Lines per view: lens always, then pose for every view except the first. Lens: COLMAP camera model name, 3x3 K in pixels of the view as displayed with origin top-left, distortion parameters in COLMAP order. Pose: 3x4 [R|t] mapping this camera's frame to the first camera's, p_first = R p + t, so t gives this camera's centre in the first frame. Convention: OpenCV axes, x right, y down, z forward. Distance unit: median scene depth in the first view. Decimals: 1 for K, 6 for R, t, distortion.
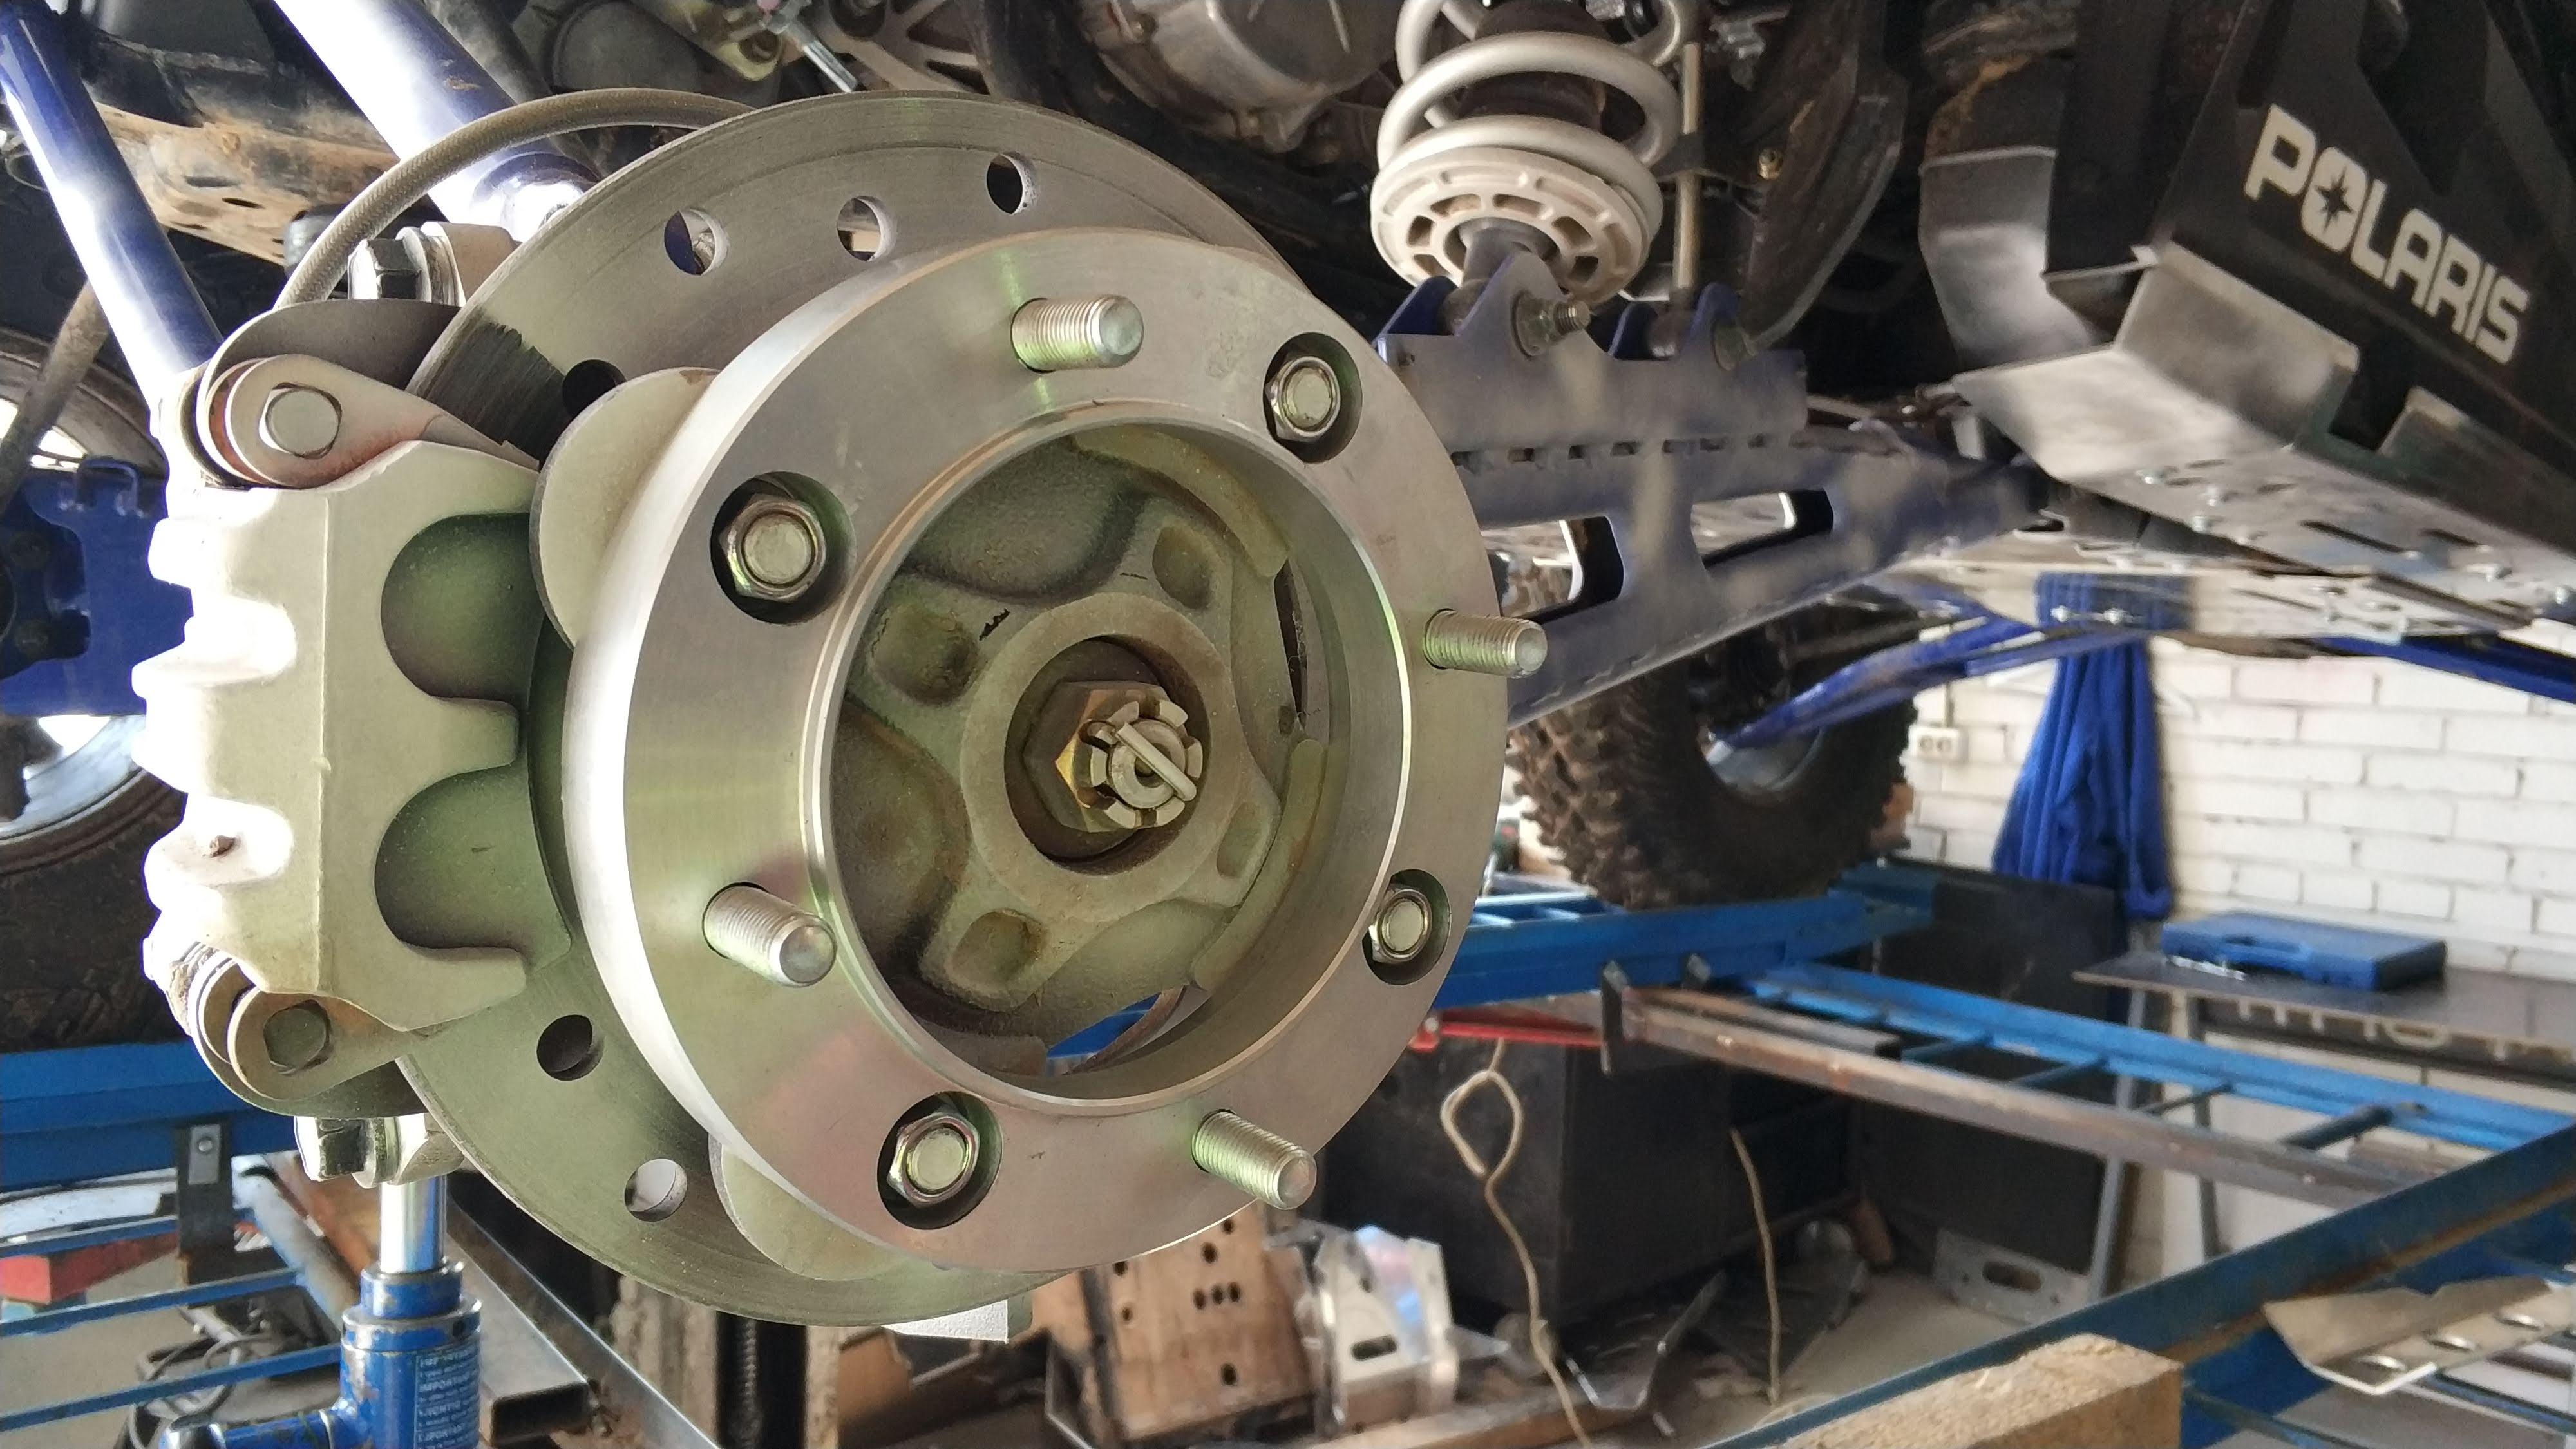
lens RADIAL K [[2017.9, 0, 1276.1], [0, 2017.9, 712.5], [0, 0, 1]] dist [0.100230, -0.141014]
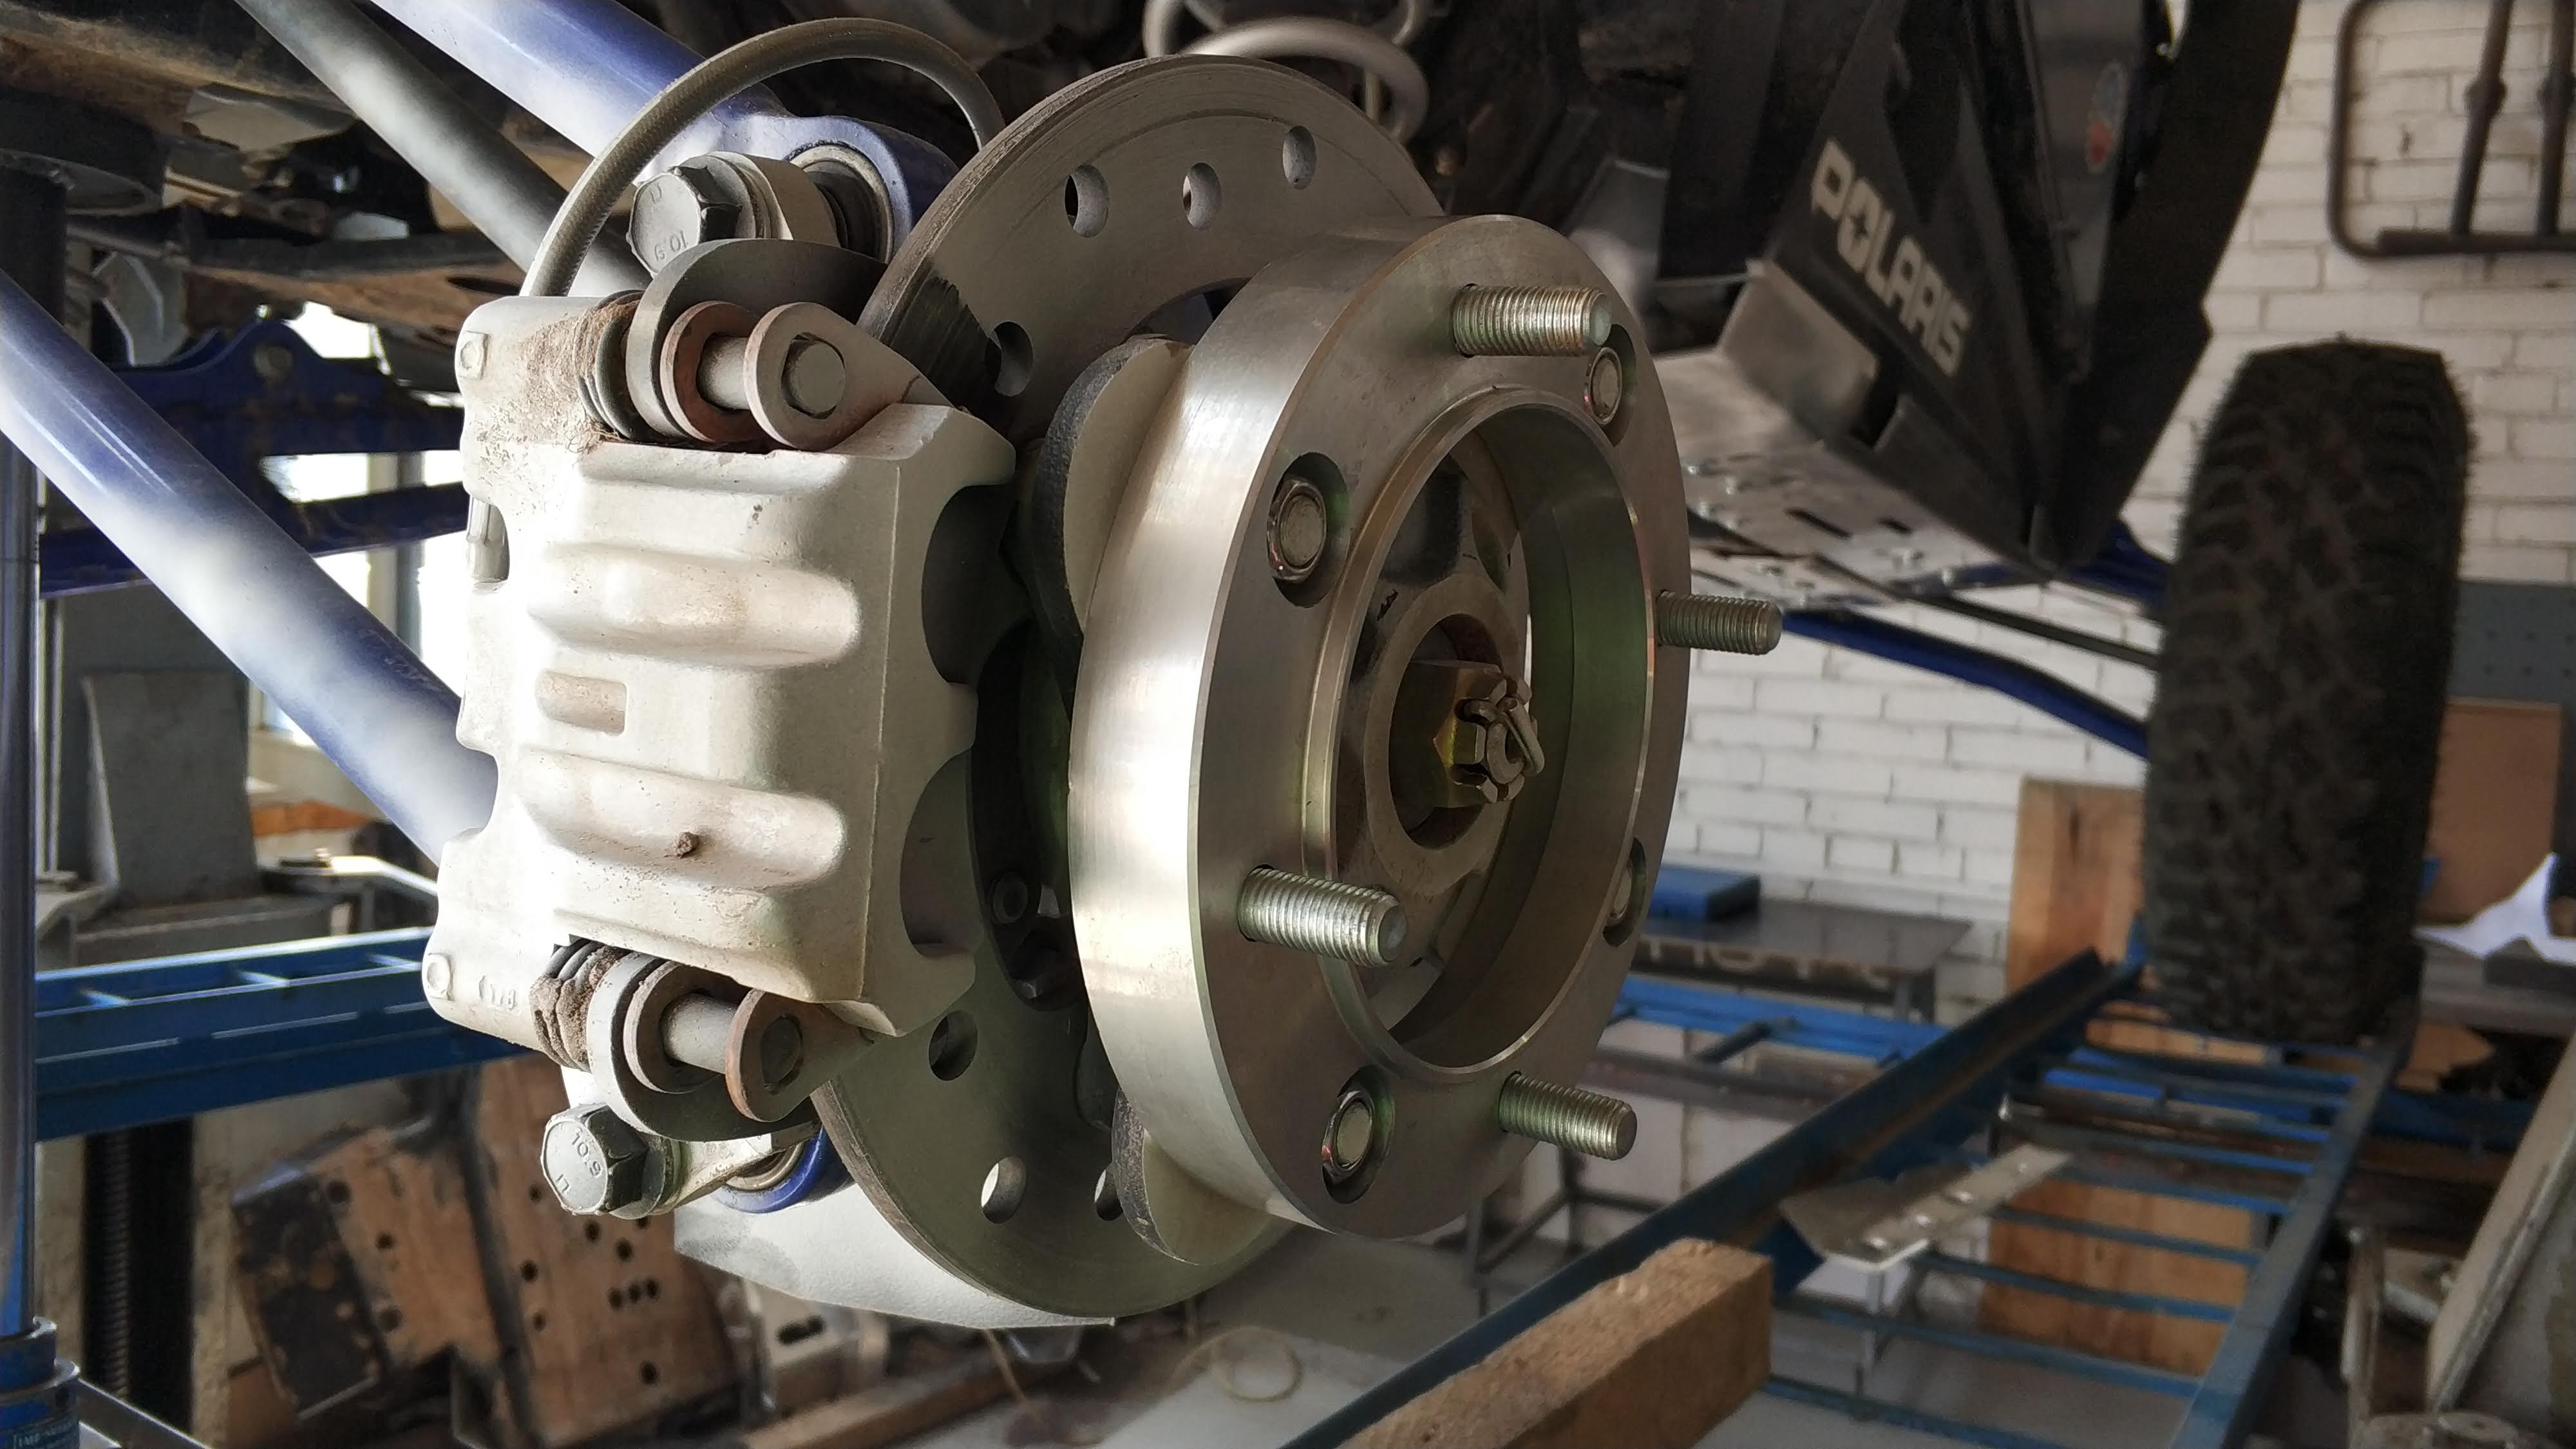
lens RADIAL K [[2010.9, 0, 1288.0], [0, 2010.9, 724.5], [0, 0, 1]] dist [0.092074, -0.140551]
pose [[0.956124, -0.011989, 0.292715, -0.114572], [0.005617, 0.999729, 0.022599, -0.001500], [-0.292907, -0.019963, 0.955933, 0.014441]]
